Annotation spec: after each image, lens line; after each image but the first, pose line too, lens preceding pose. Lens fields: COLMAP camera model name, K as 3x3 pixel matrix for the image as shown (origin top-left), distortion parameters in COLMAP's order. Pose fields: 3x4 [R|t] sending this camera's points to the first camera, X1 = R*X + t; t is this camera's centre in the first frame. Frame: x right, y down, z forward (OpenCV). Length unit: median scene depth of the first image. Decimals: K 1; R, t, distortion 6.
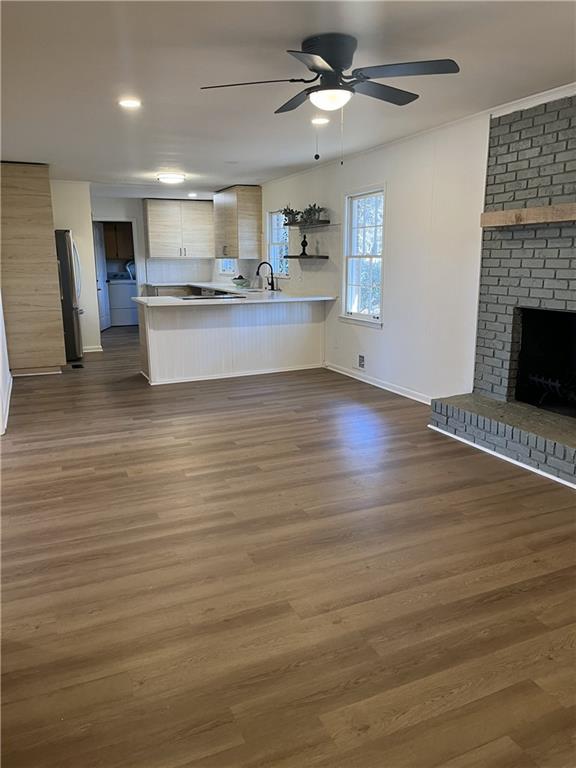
lens RADIAL K [[583.5, 0, 301.5], [0, 583.5, 380.6], [0, 0, 1]] dist [0.044107, -0.006525]
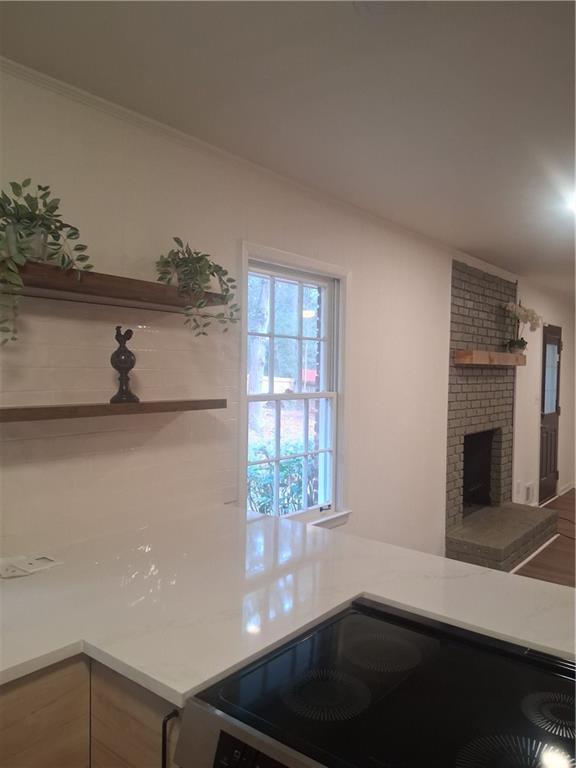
lens RADIAL K [[583.5, 0, 301.5], [0, 583.5, 380.6], [0, 0, 1]] dist [0.044107, -0.006525]
pose [[-0.463667, -0.025101, 0.885654, -0.463528], [0.164273, 0.979832, 0.113772, -0.405593], [-0.870648, 0.198241, -0.450192, 1.760762]]
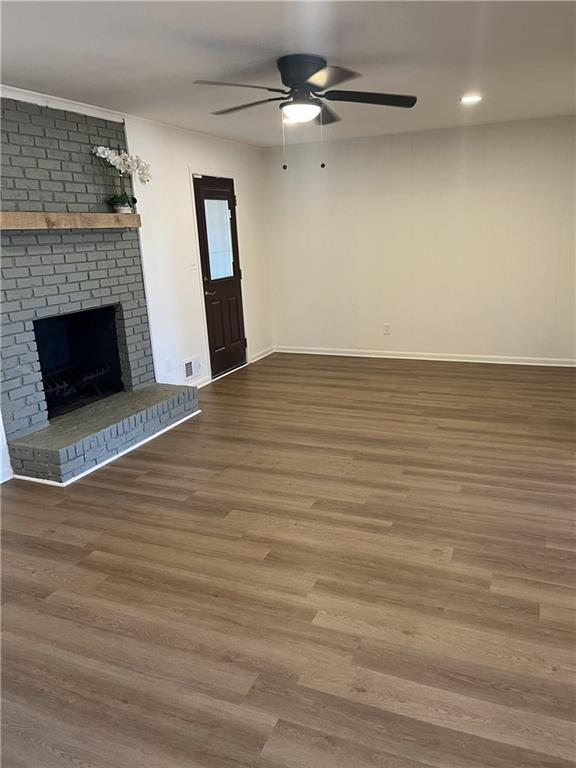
lens RADIAL K [[572.5, 0, 292.7], [0, 572.5, 387.1], [0, 0, 1]] dist [0.060385, -0.088487]
pose [[-0.671453, -0.160664, 0.723421, -0.566129], [0.198415, 0.901593, 0.384396, -0.299413], [-0.713990, 0.401642, -0.573499, 1.285958]]
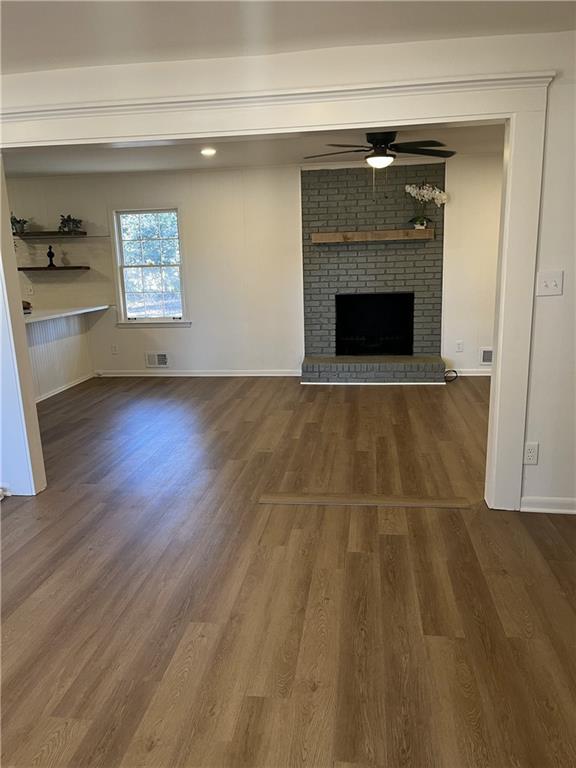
lens RADIAL K [[572.5, 0, 292.7], [0, 572.5, 387.1], [0, 0, 1]] dist [0.060385, -0.088487]
pose [[0.531196, -0.186972, 0.826361, -1.022193], [0.199021, 0.975591, 0.092803, -0.050336], [-0.823542, 0.115167, 0.555442, 0.280340]]
